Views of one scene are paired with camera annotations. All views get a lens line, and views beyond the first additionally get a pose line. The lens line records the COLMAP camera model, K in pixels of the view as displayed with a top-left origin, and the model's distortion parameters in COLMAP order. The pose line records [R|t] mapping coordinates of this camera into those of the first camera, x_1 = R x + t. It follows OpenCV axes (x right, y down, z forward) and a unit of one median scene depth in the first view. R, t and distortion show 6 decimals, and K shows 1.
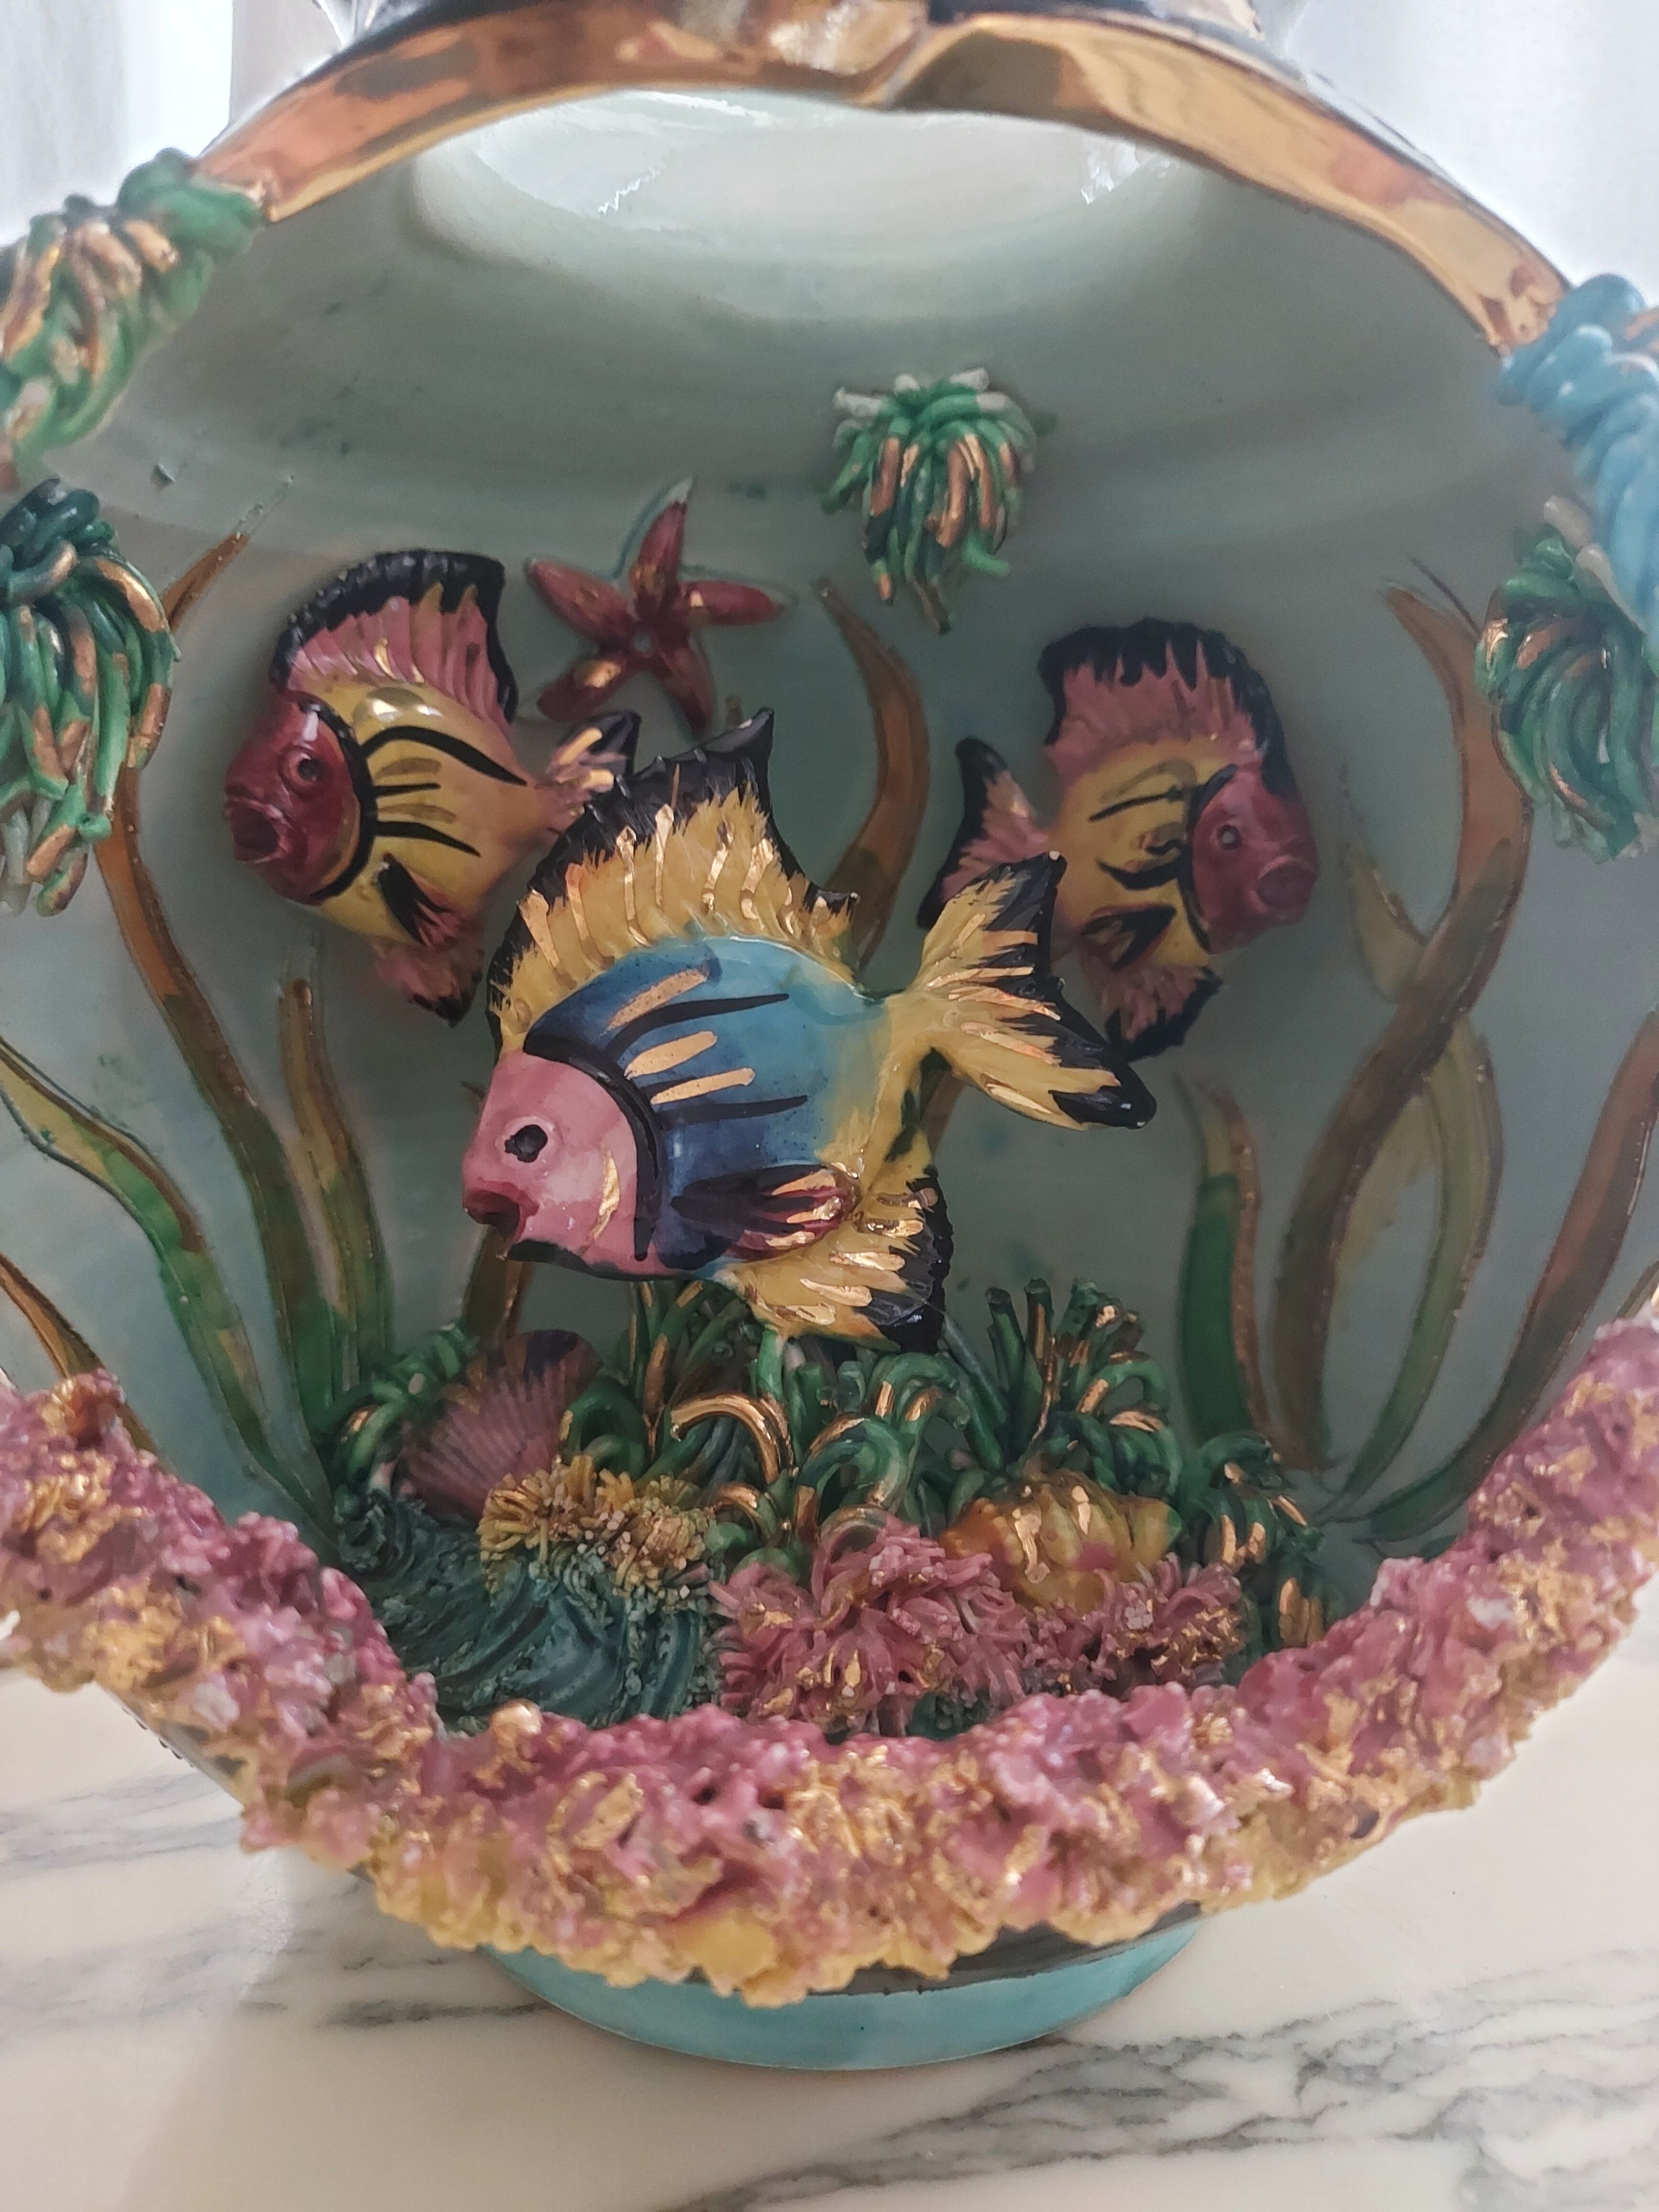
lens RADIAL K [[1624.7, 0, 831.2], [0, 1624.7, 1117.5], [0, 0, 1]] dist [0.019927, -0.052842]
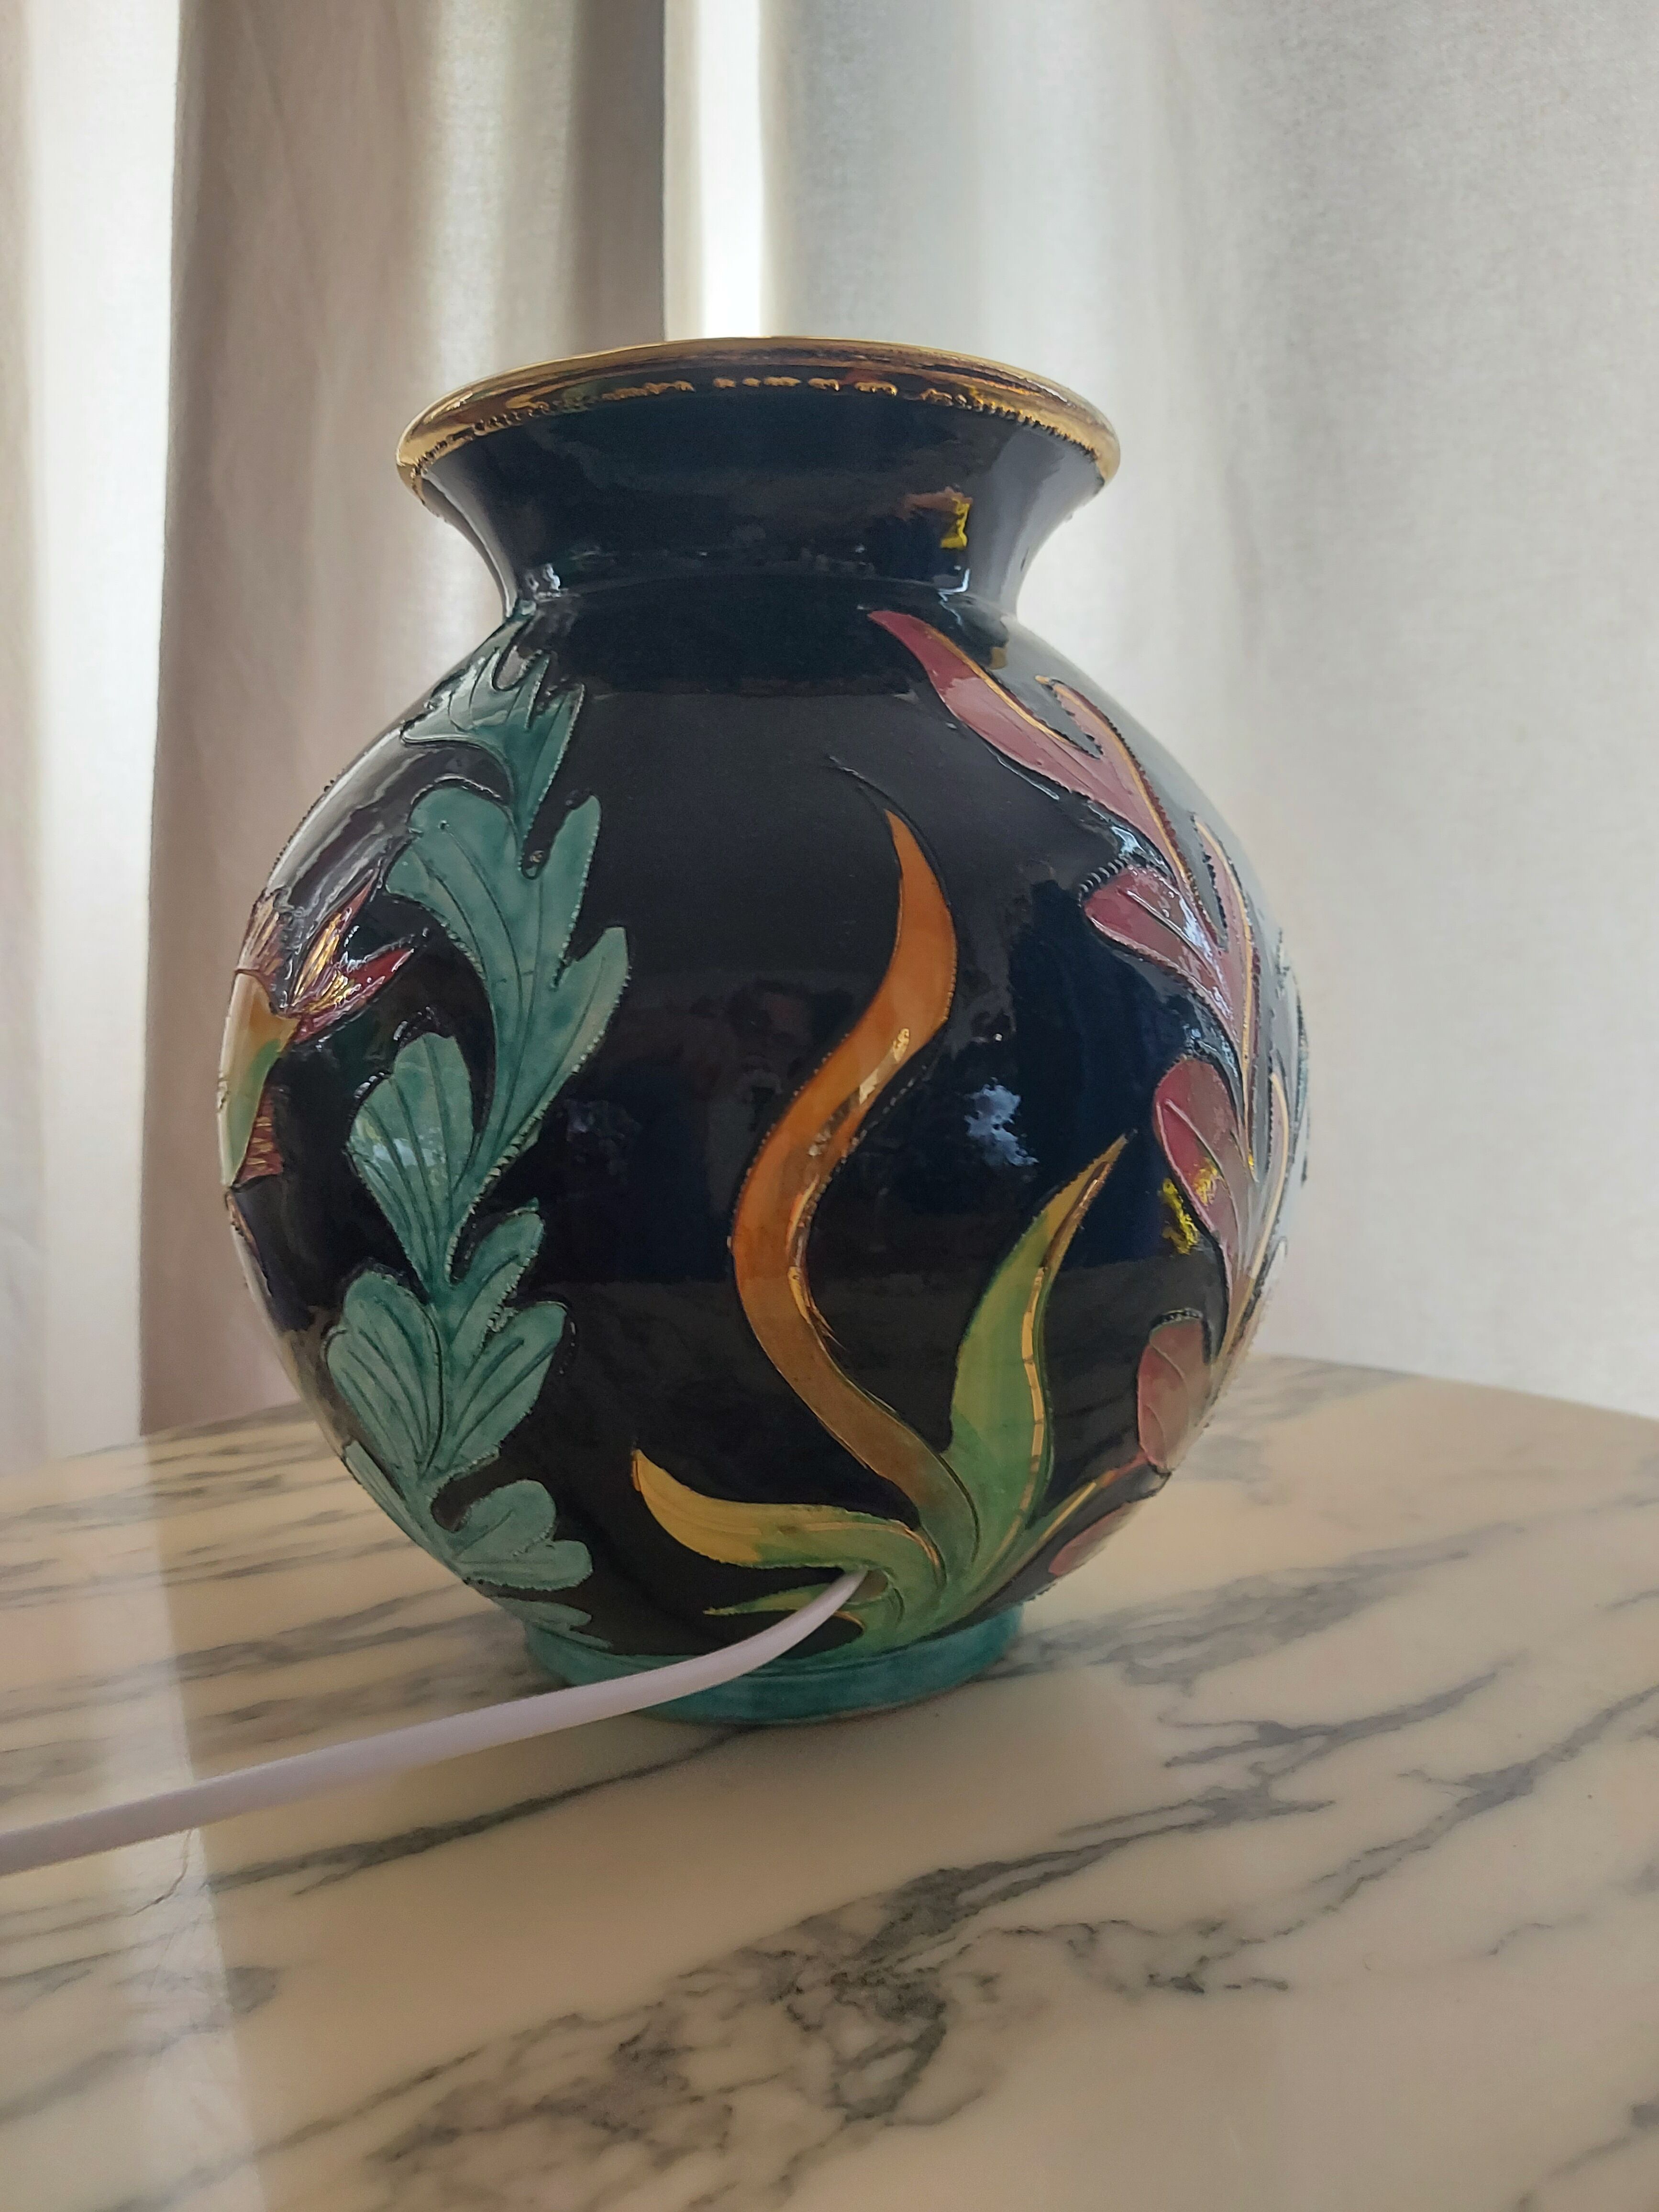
lens RADIAL K [[1624.7, 0, 838.6], [0, 1624.7, 1120.8], [0, 0, 1]] dist [0.019927, -0.052842]
pose [[0.972252, -0.038115, 0.230812, -0.331340], [0.055694, 0.995982, -0.070132, 0.074741], [-0.227211, 0.081041, 0.970468, -0.788684]]
